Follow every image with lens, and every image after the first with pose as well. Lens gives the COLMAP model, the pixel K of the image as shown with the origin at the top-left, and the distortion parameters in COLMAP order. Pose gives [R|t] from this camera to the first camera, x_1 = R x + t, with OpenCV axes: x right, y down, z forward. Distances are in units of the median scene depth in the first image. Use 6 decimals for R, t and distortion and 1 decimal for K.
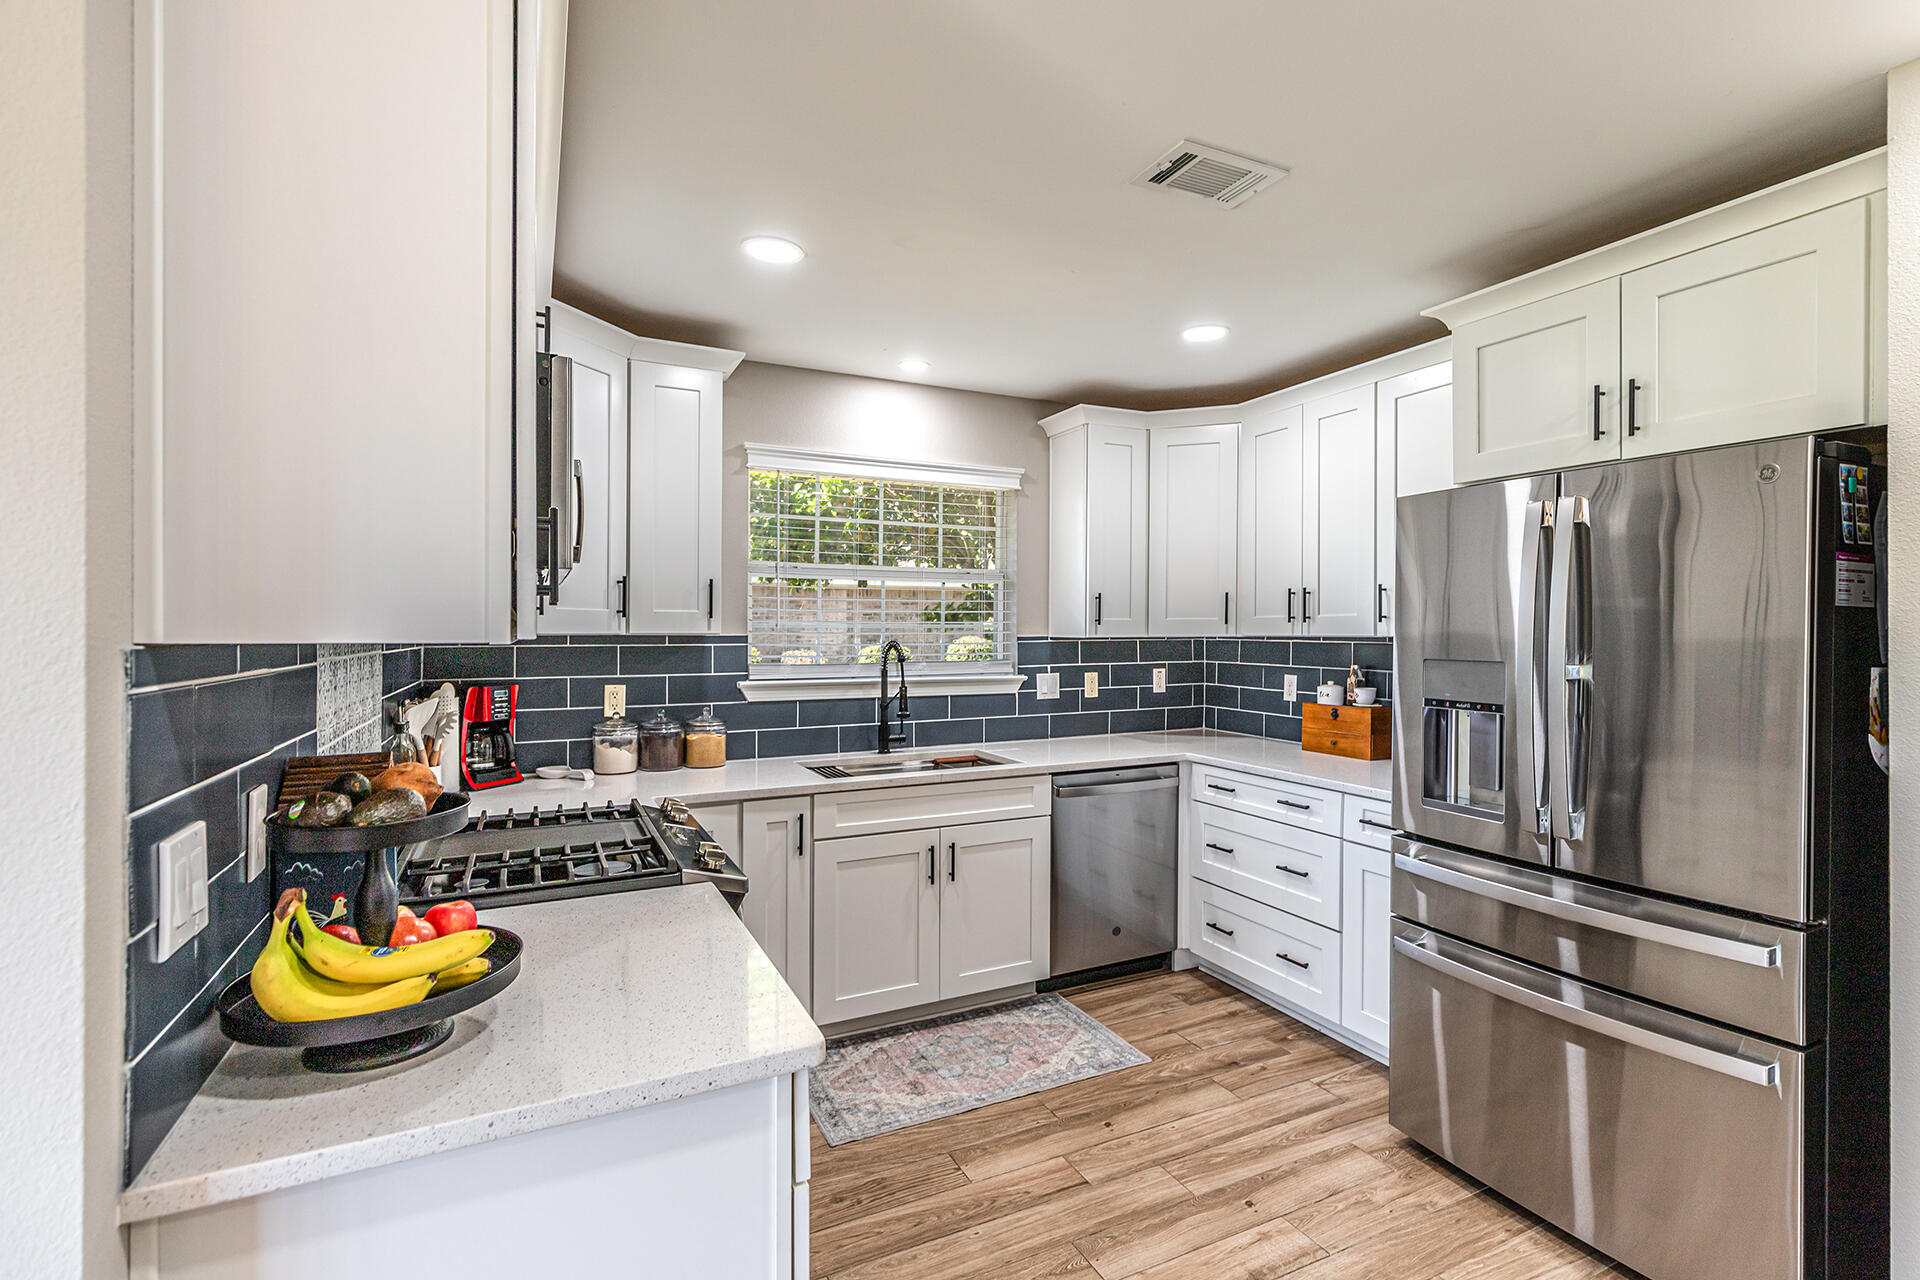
lens RADIAL K [[883.8, 0, 958.7], [0, 883.8, 638.3], [0, 0, 1]] dist [0.007894, -0.000851]
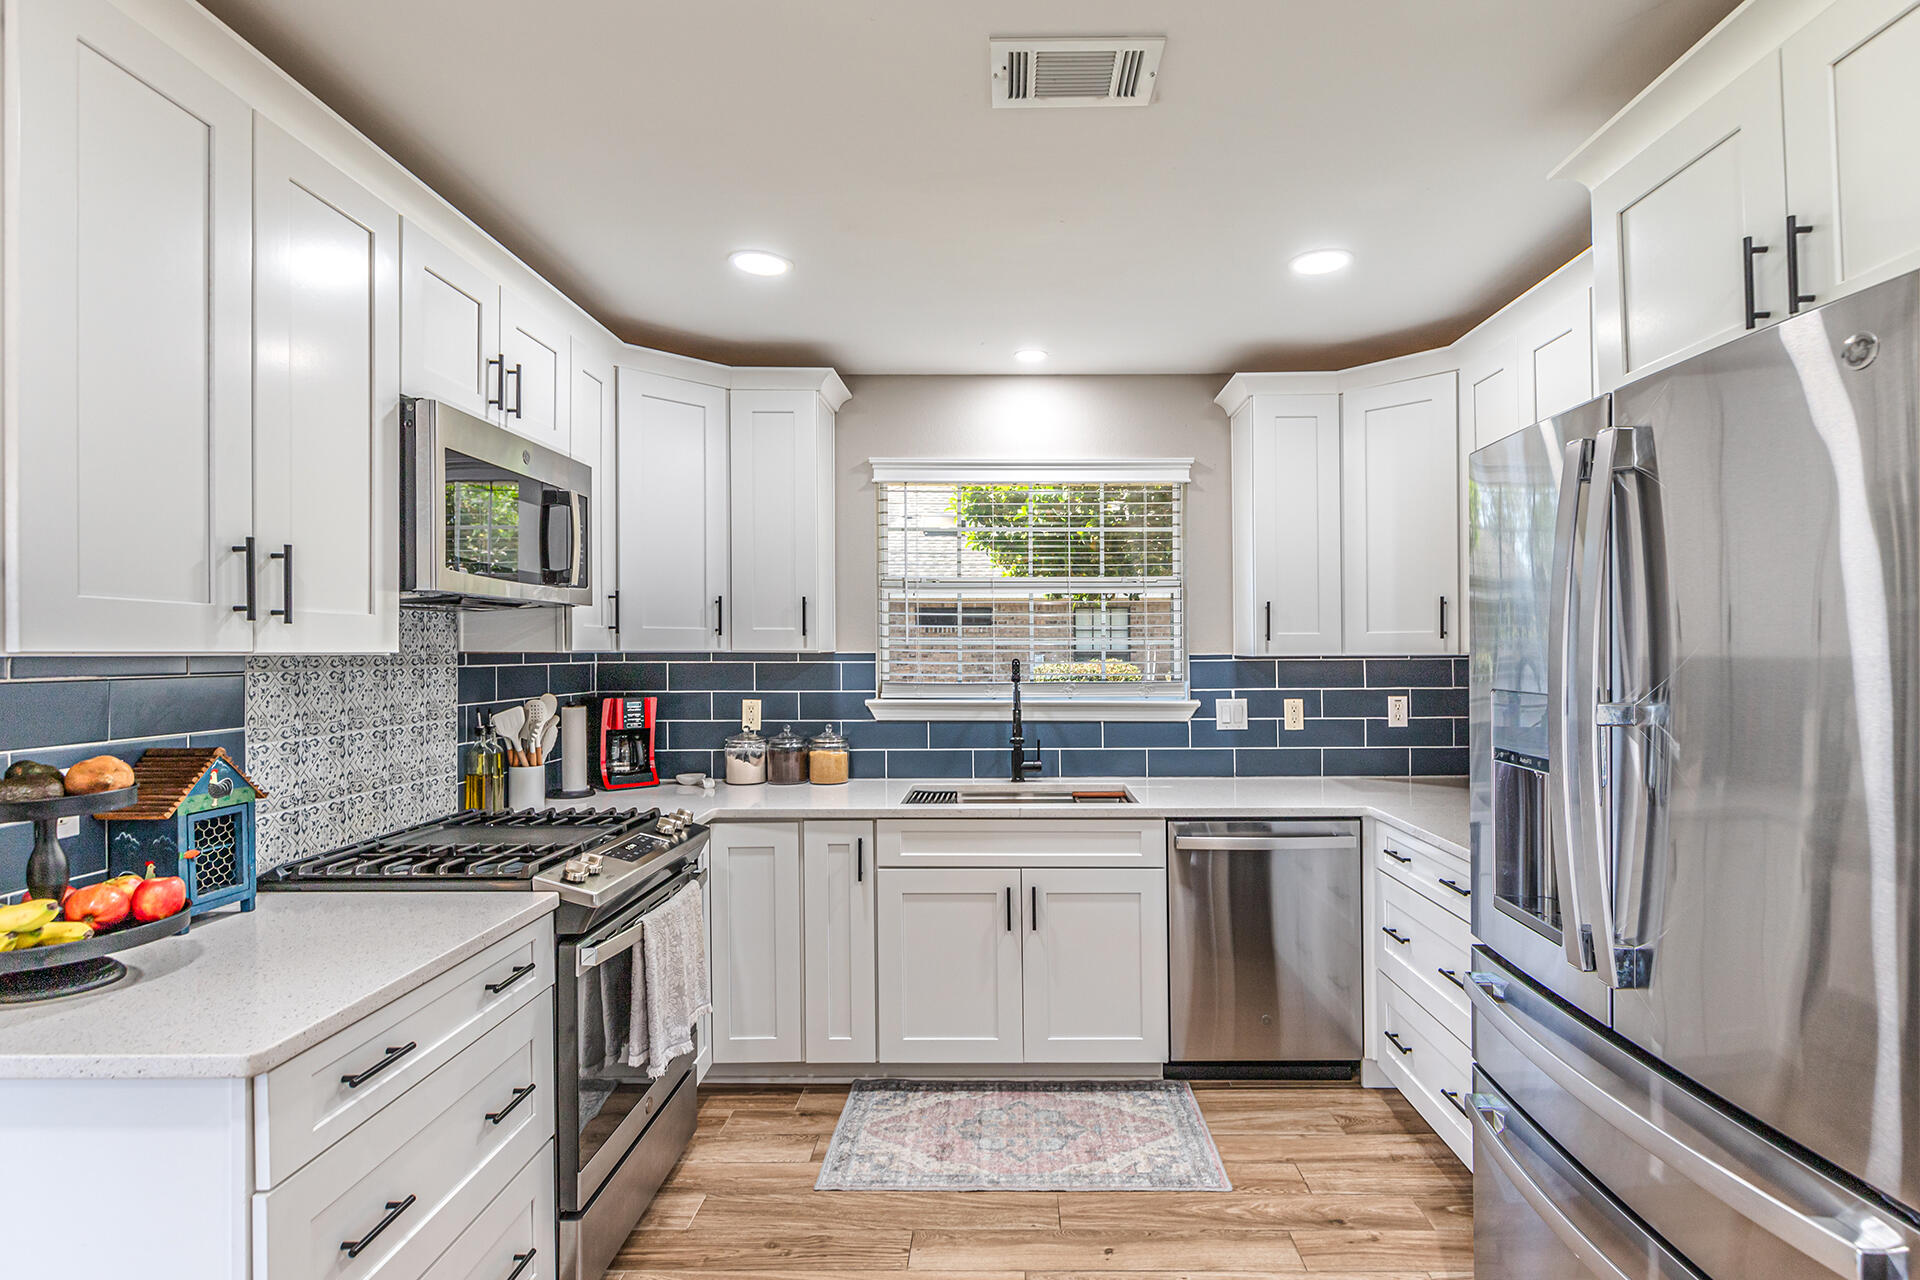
lens RADIAL K [[925.3, 0, 976.6], [0, 925.3, 647.6], [0, 0, 1]] dist [0.002004, -0.000568]
pose [[0.896222, -0.000921, -0.443605, 0.327235], [-0.003463, 0.999953, -0.009071, -0.000152], [0.443592, 0.009665, 0.896177, 0.130039]]
